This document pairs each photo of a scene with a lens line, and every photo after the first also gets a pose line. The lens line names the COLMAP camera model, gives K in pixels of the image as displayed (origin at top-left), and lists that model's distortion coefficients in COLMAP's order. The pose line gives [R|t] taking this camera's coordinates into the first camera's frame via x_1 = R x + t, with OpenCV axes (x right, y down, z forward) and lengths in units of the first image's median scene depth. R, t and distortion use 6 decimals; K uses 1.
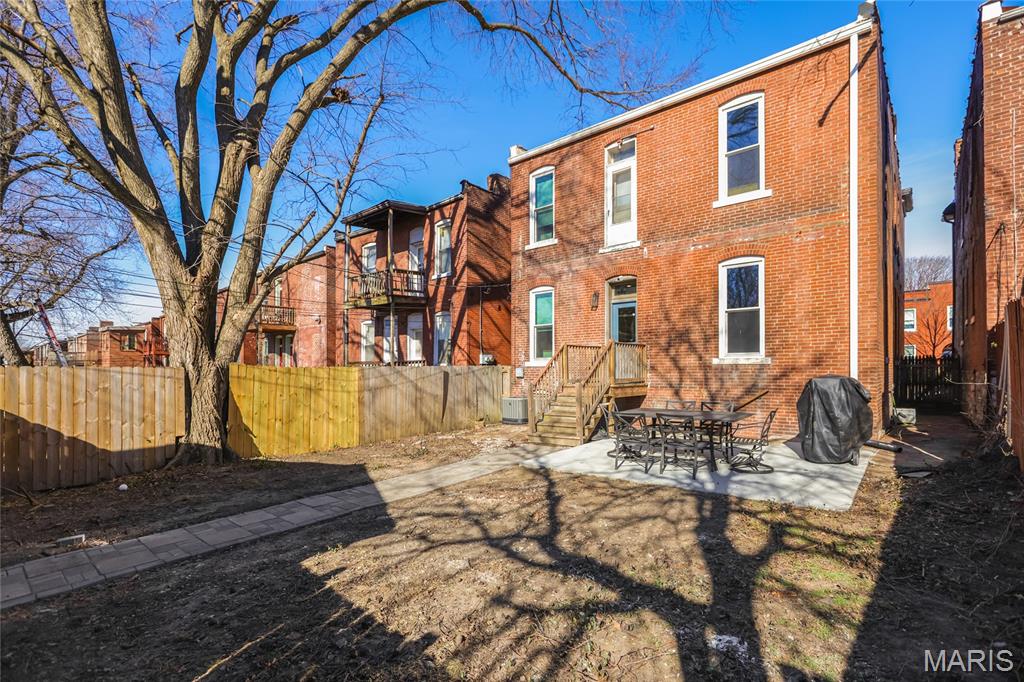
lens RADIAL K [[478.5, 0, 515.0], [0, 478.5, 368.4], [0, 0, 1]] dist [0.000438, -0.000602]
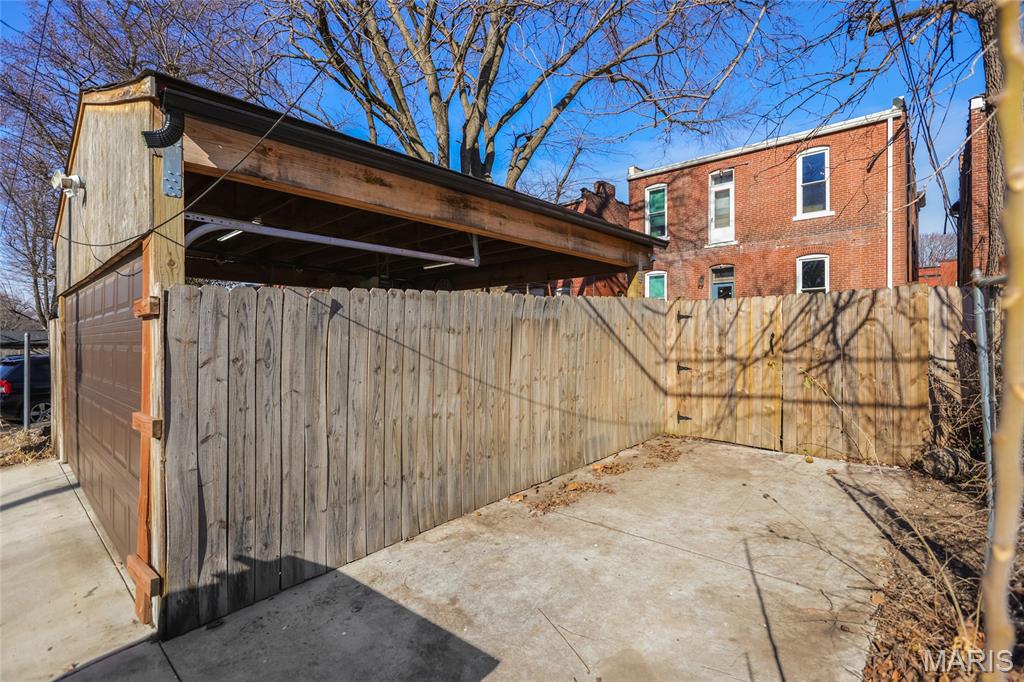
lens RADIAL K [[496.8, 0, 512.0], [0, 496.8, 341.0], [0, 0, 1]] dist [0.001505, 0.000413]
pose [[0.999955, 0.008913, 0.003245, -0.398534], [-0.008888, 0.999930, -0.007777, 0.051496], [-0.003314, 0.007747, 0.999964, -0.468972]]
